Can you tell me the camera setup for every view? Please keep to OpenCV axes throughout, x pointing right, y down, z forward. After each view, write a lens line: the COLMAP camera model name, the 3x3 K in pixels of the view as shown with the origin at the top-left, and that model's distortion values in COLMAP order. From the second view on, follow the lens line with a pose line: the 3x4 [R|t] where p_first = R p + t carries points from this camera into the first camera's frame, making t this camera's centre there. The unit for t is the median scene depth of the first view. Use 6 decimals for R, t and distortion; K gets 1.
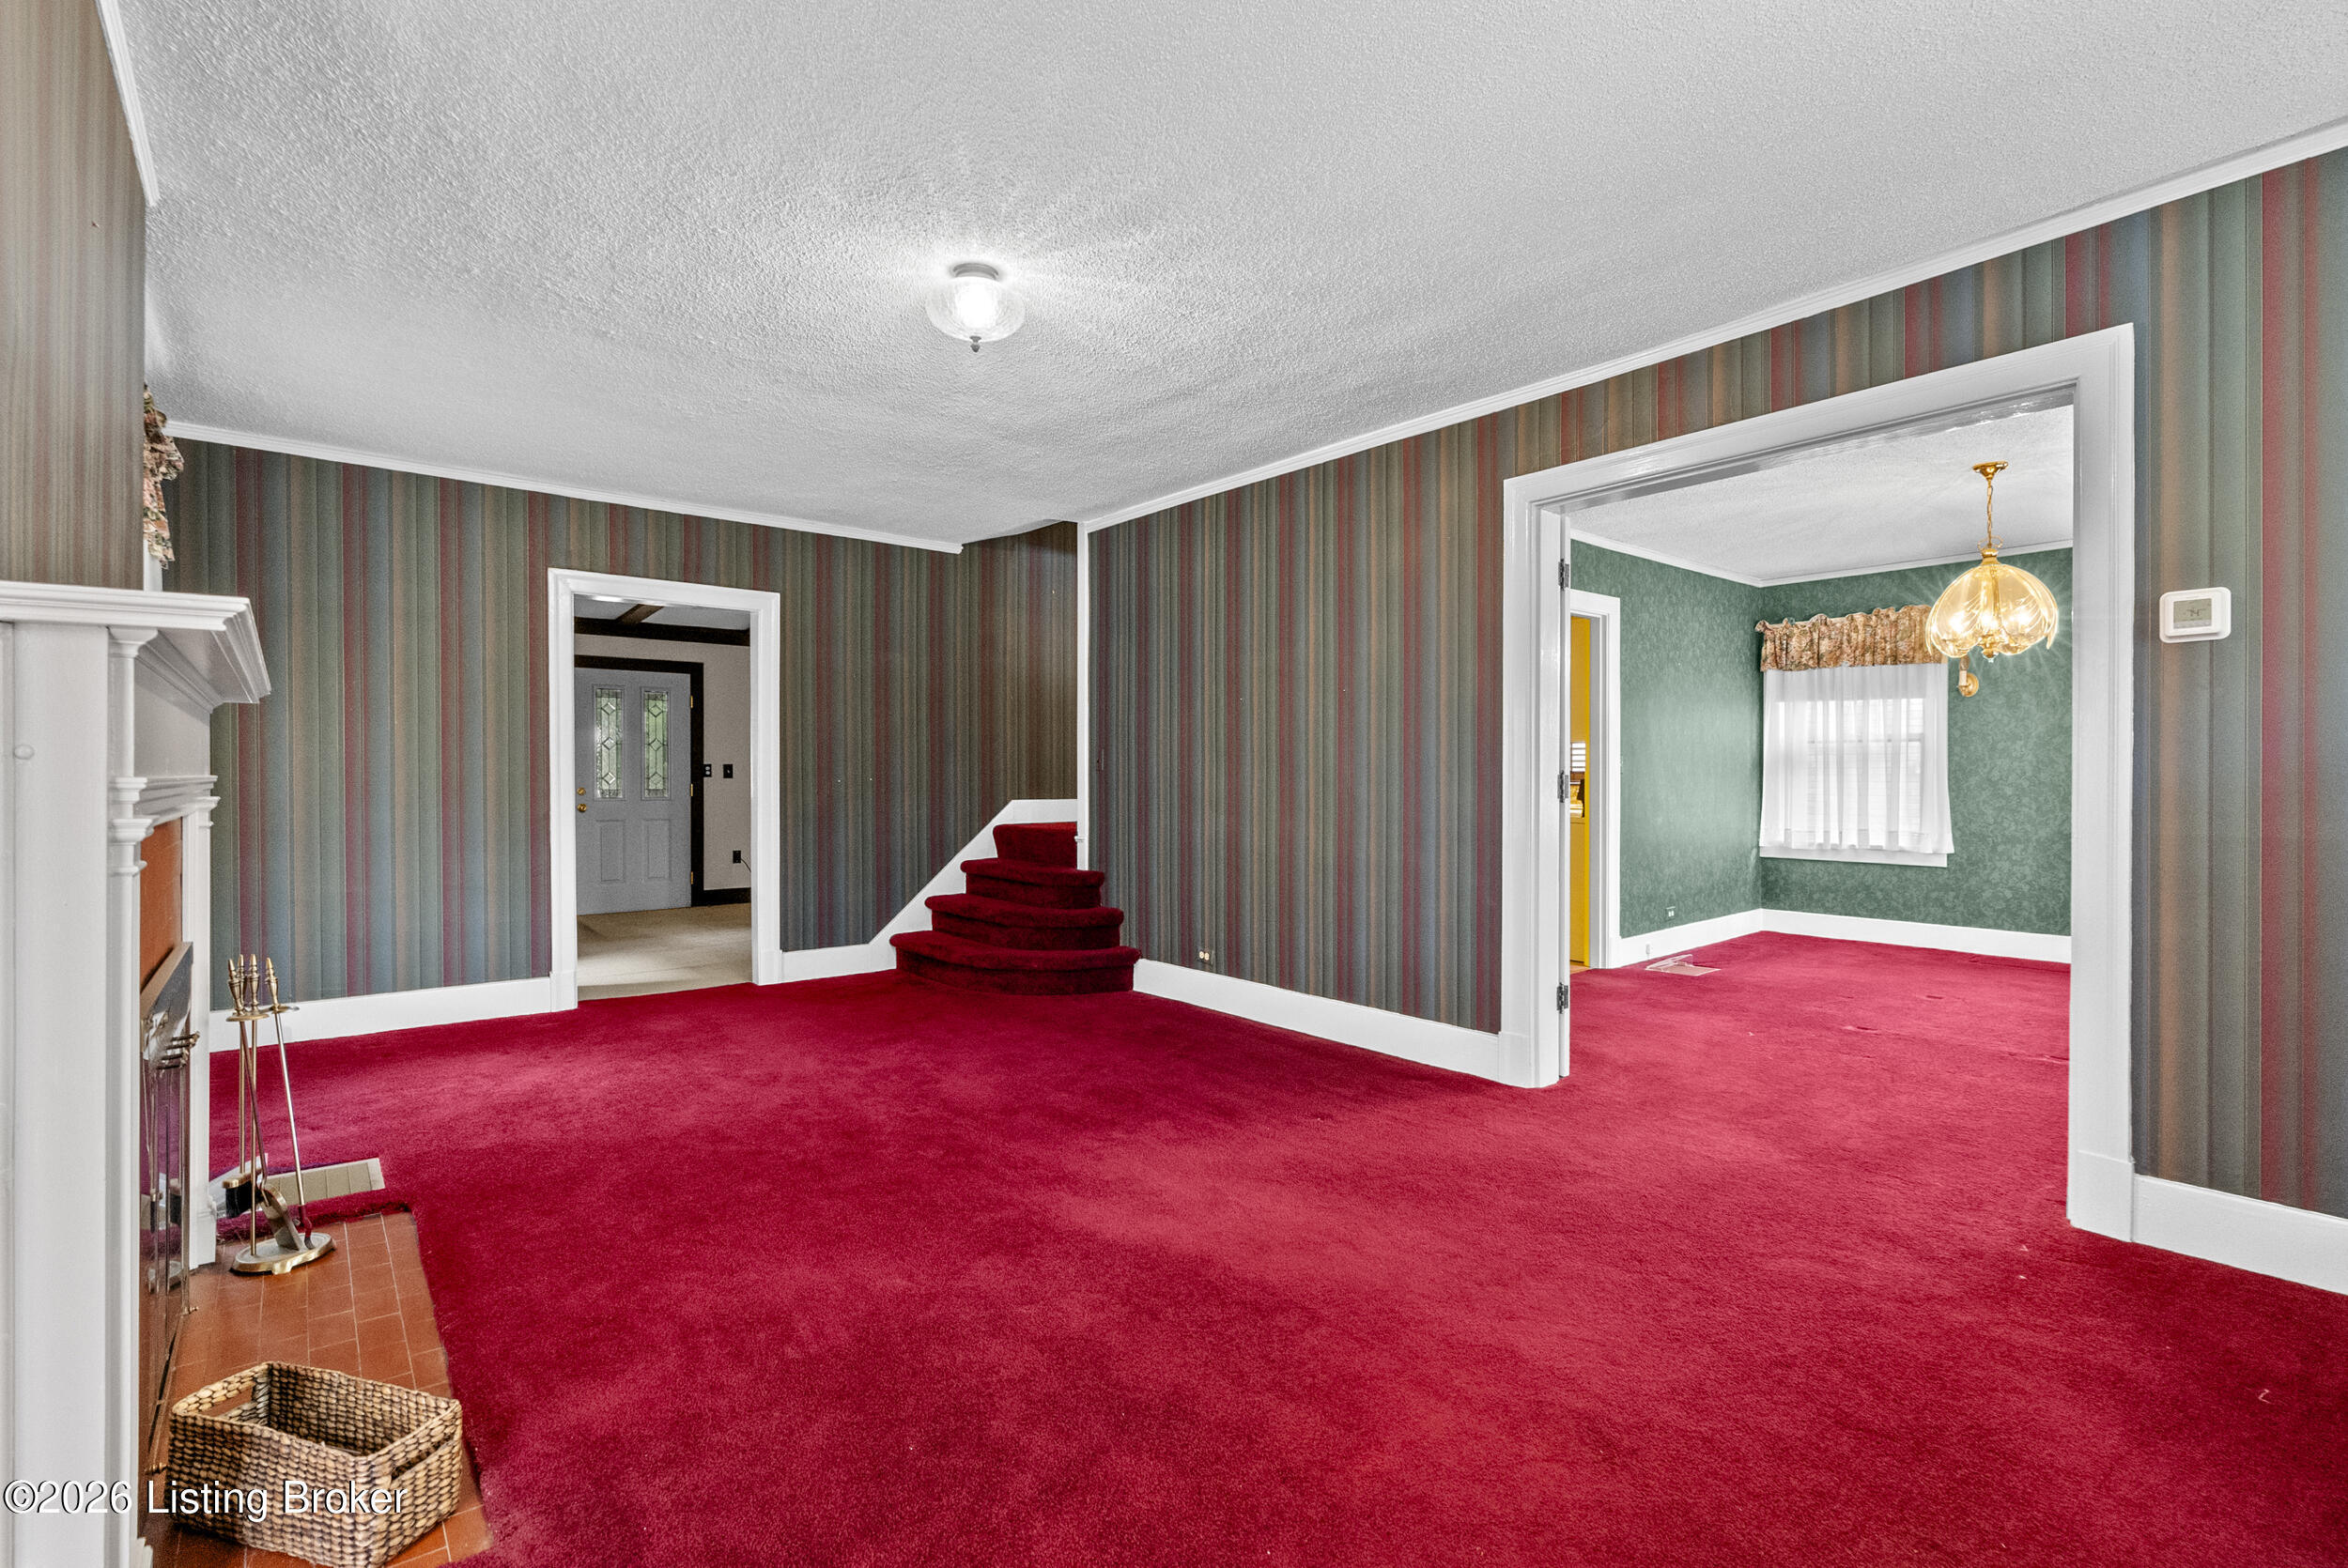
lens RADIAL K [[1058.9, 0, 1186.0], [0, 1058.9, 770.6], [0, 0, 1]] dist [-0.009109, 0.000198]
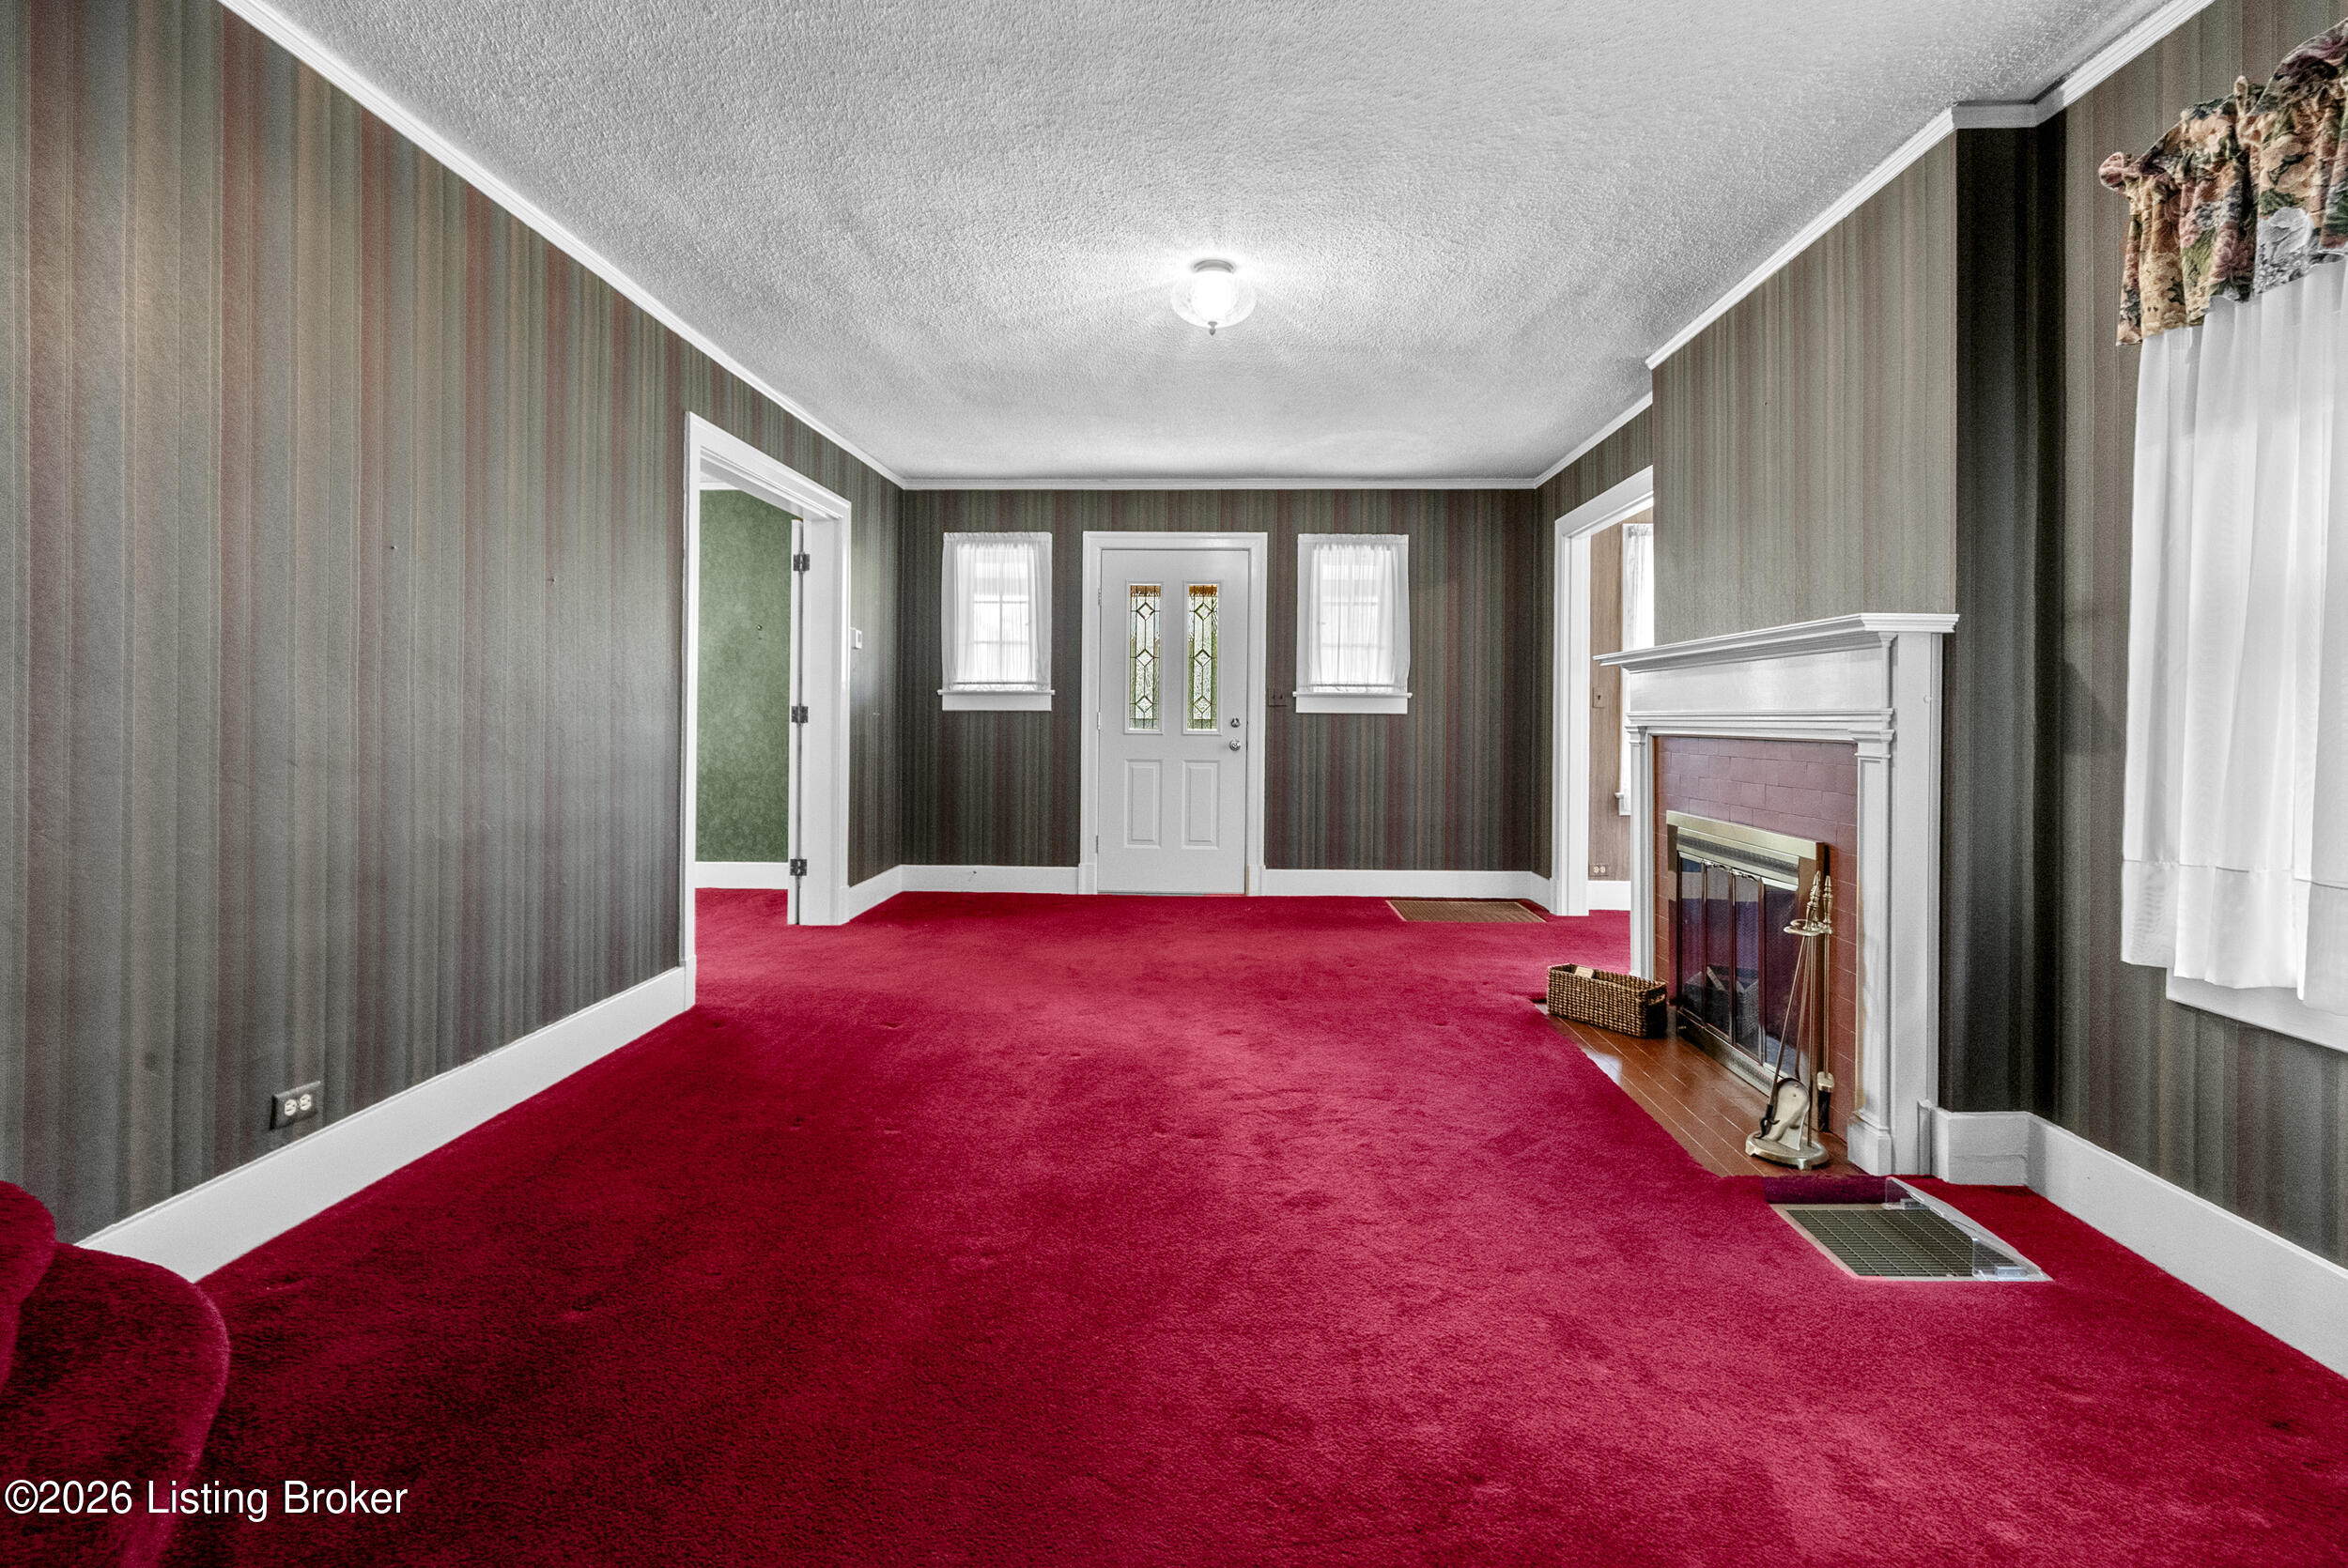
lens RADIAL K [[1081.5, 0, 1177.0], [0, 1081.5, 728.8], [0, 0, 1]] dist [-0.002680, 0.000491]
pose [[-0.733063, -0.009979, 0.680087, -0.671726], [-0.006202, 0.999949, 0.007986, 0.014610], [-0.680132, 0.001636, -0.733088, 1.303396]]
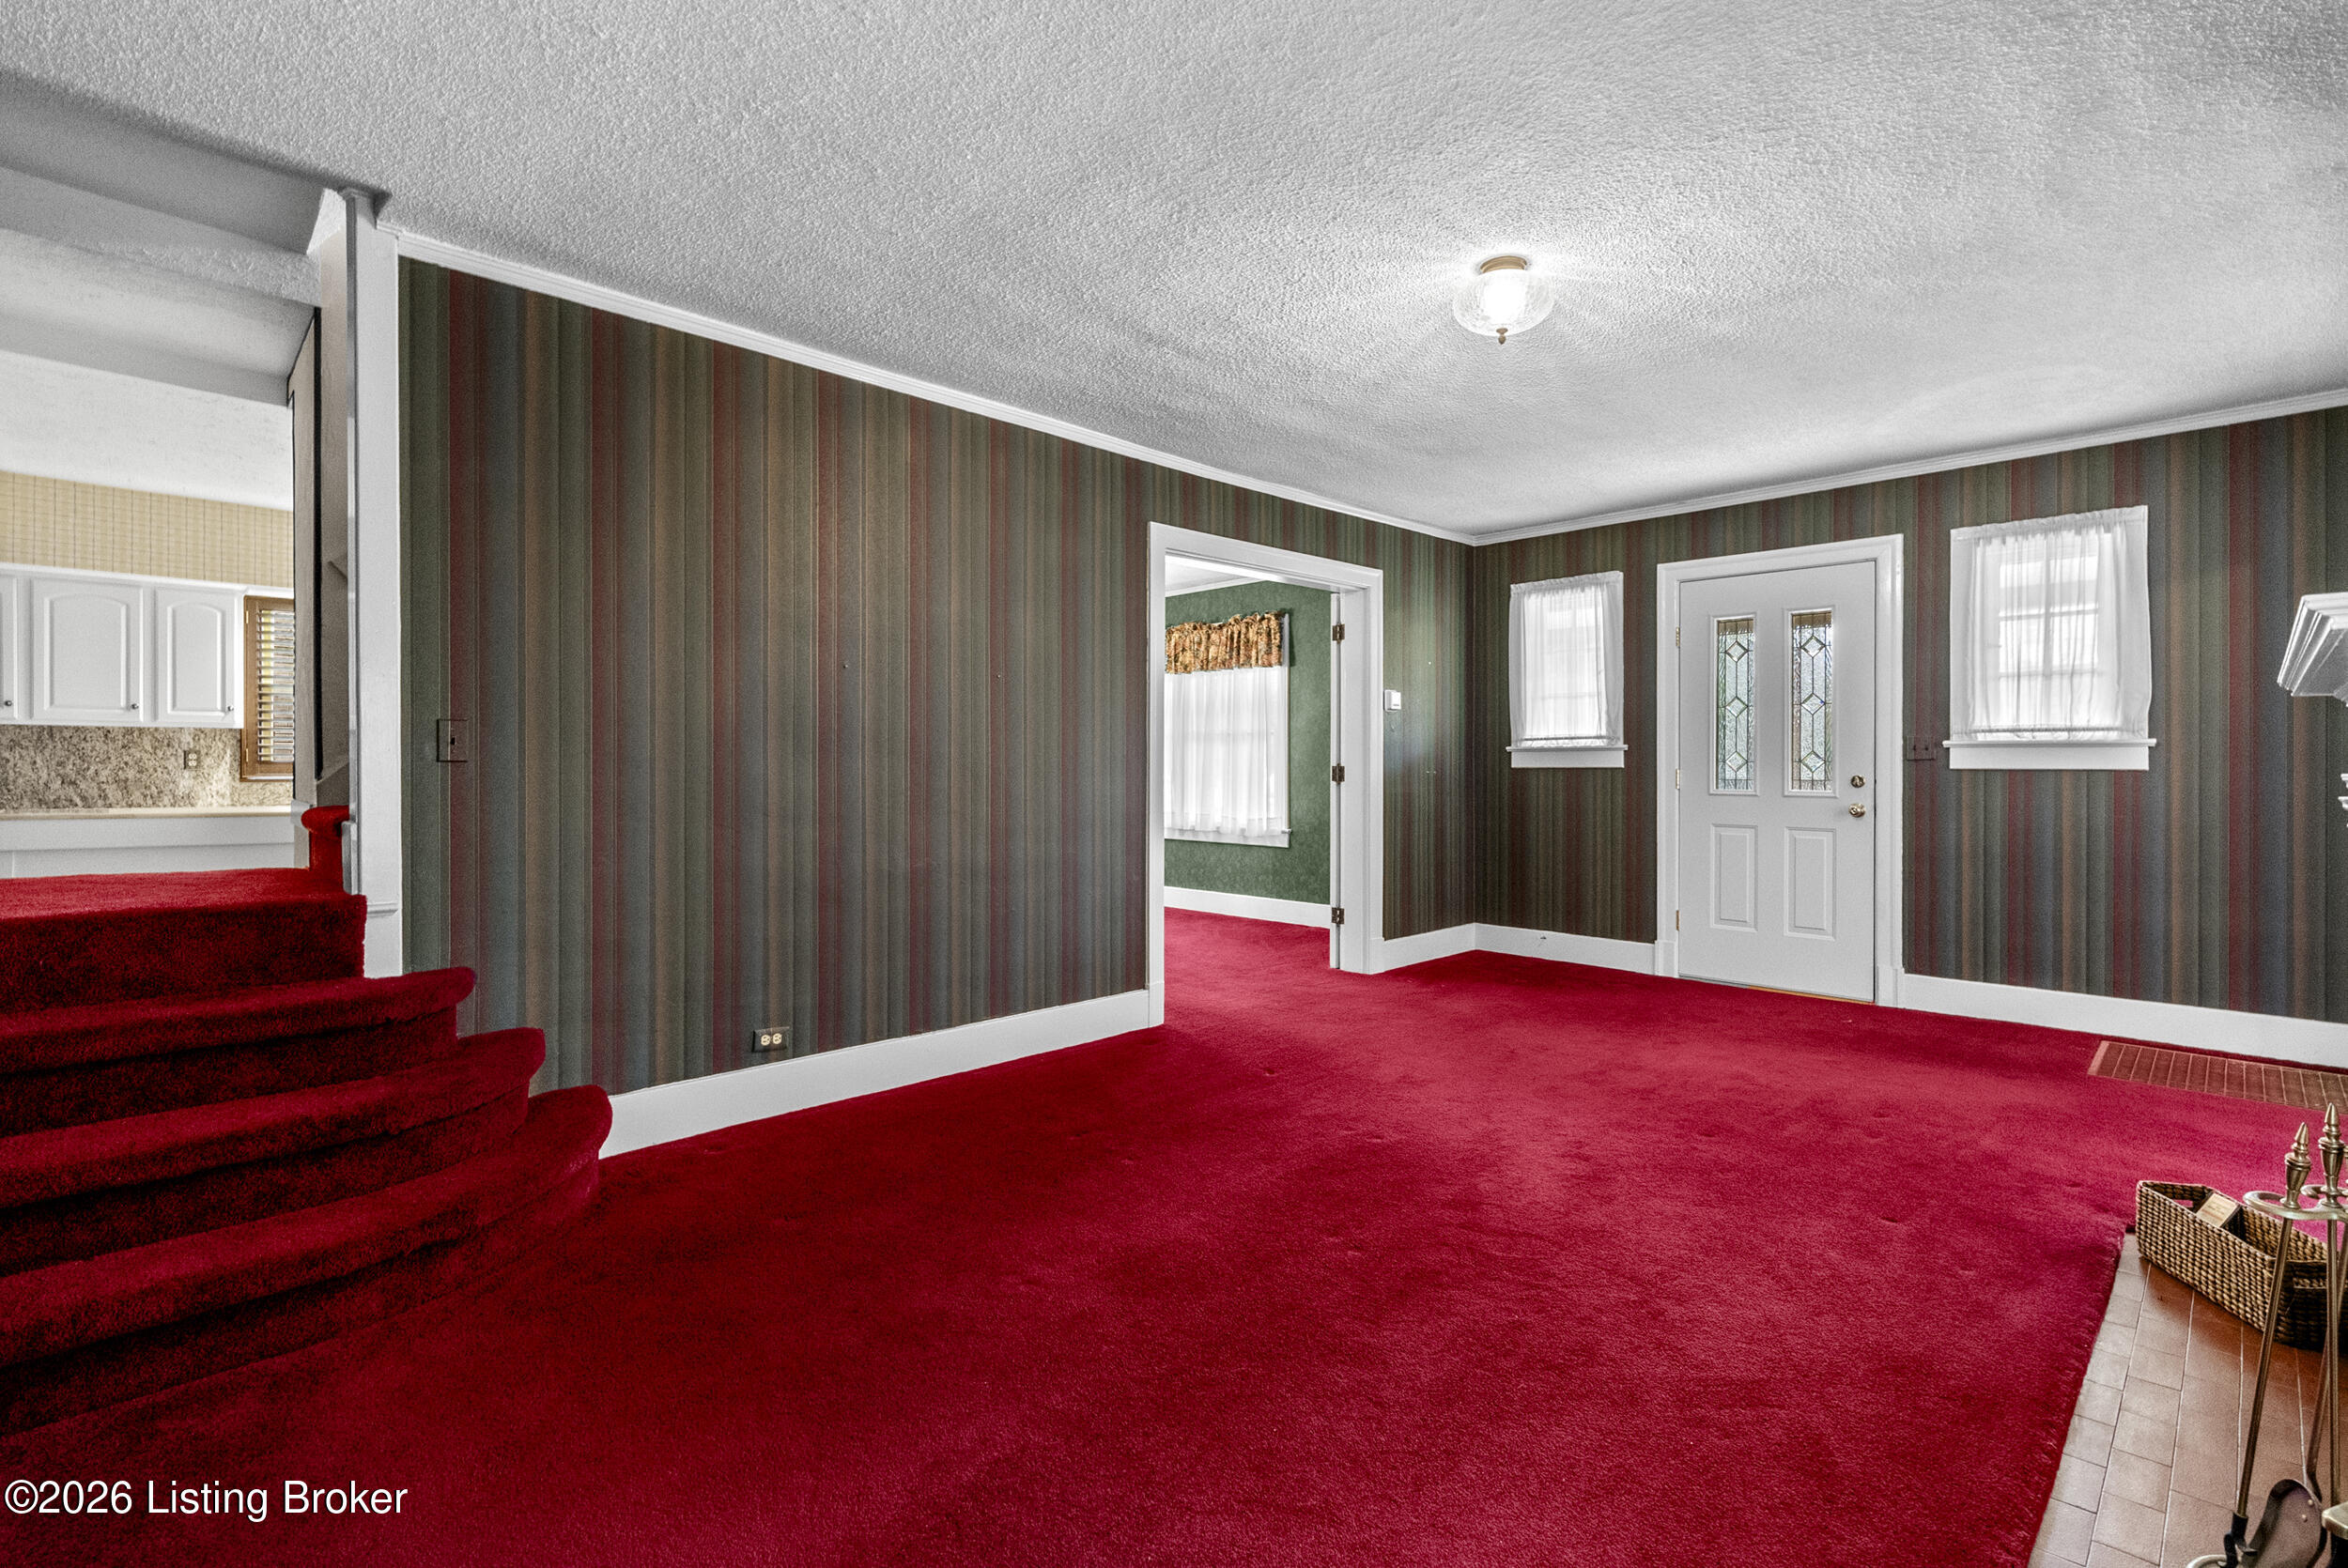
lens RADIAL K [[1058.9, 0, 1186.0], [0, 1058.9, 770.6], [0, 0, 1]] dist [-0.009109, 0.000198]
pose [[-0.069730, -0.003422, 0.997560, -0.809849], [-0.000790, 0.999994, 0.003376, 0.001872], [-0.997566, -0.000553, -0.069732, 0.944130]]
